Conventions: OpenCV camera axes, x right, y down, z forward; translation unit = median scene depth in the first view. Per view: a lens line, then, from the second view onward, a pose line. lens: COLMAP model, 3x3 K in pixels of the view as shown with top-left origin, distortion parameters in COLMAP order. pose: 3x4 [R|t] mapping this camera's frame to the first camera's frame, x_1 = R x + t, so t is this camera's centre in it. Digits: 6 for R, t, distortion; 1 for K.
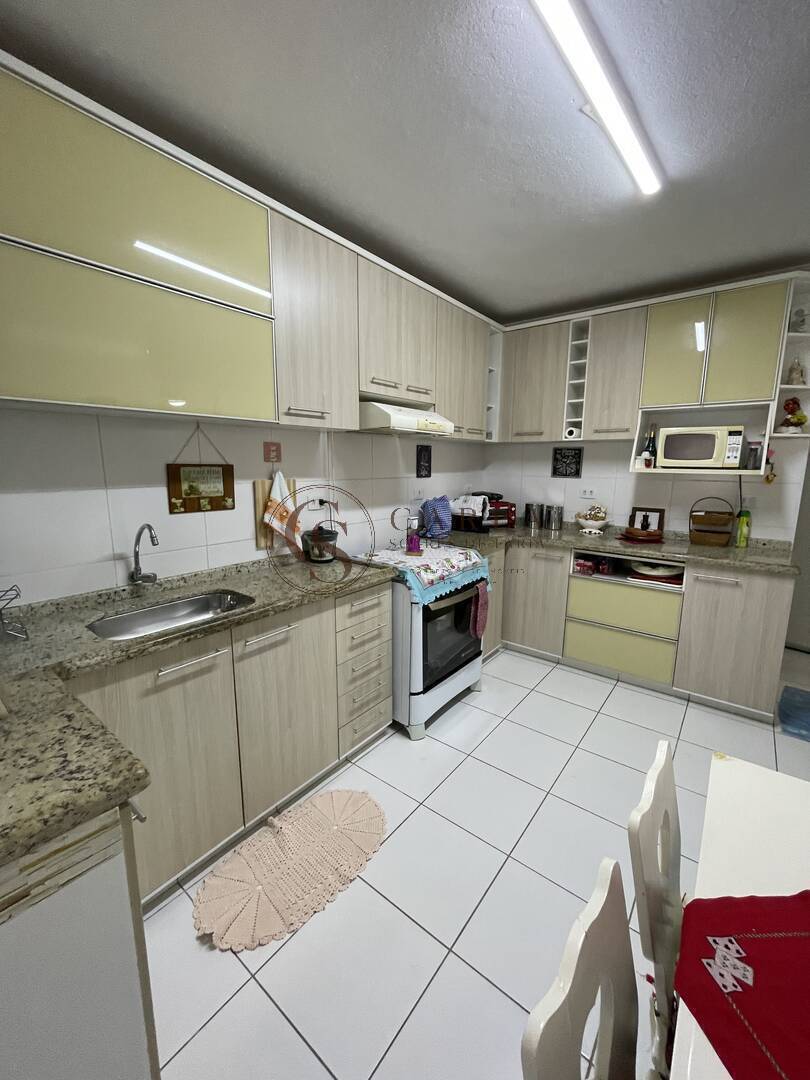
lens RADIAL K [[434.9, 0, 403.9], [0, 434.9, 543.3], [0, 0, 1]] dist [0.002389, 0.000000]
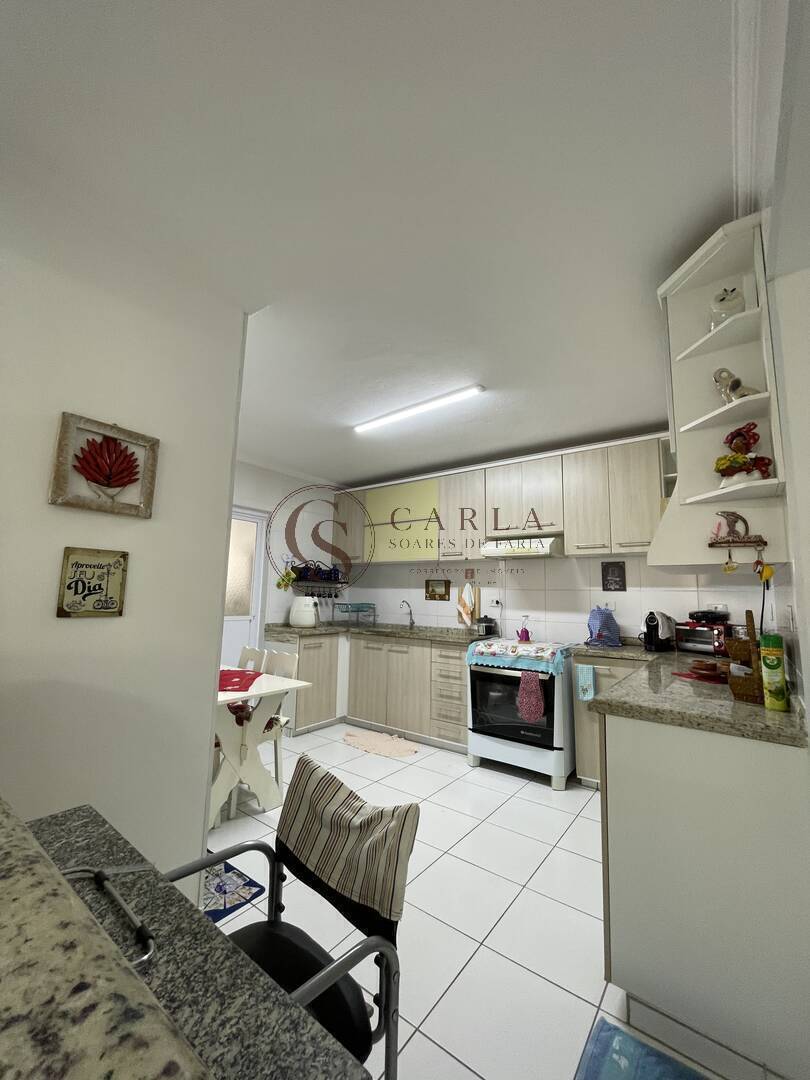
lens RADIAL K [[434.9, 0, 404.6], [0, 434.9, 537.8], [0, 0, 1]] dist [0.002389, 0.000000]
pose [[0.008715, -0.141308, -0.989927, 1.802442], [-0.204690, 0.968751, -0.140087, -0.035144], [0.978788, 0.203849, -0.020482, 0.782219]]
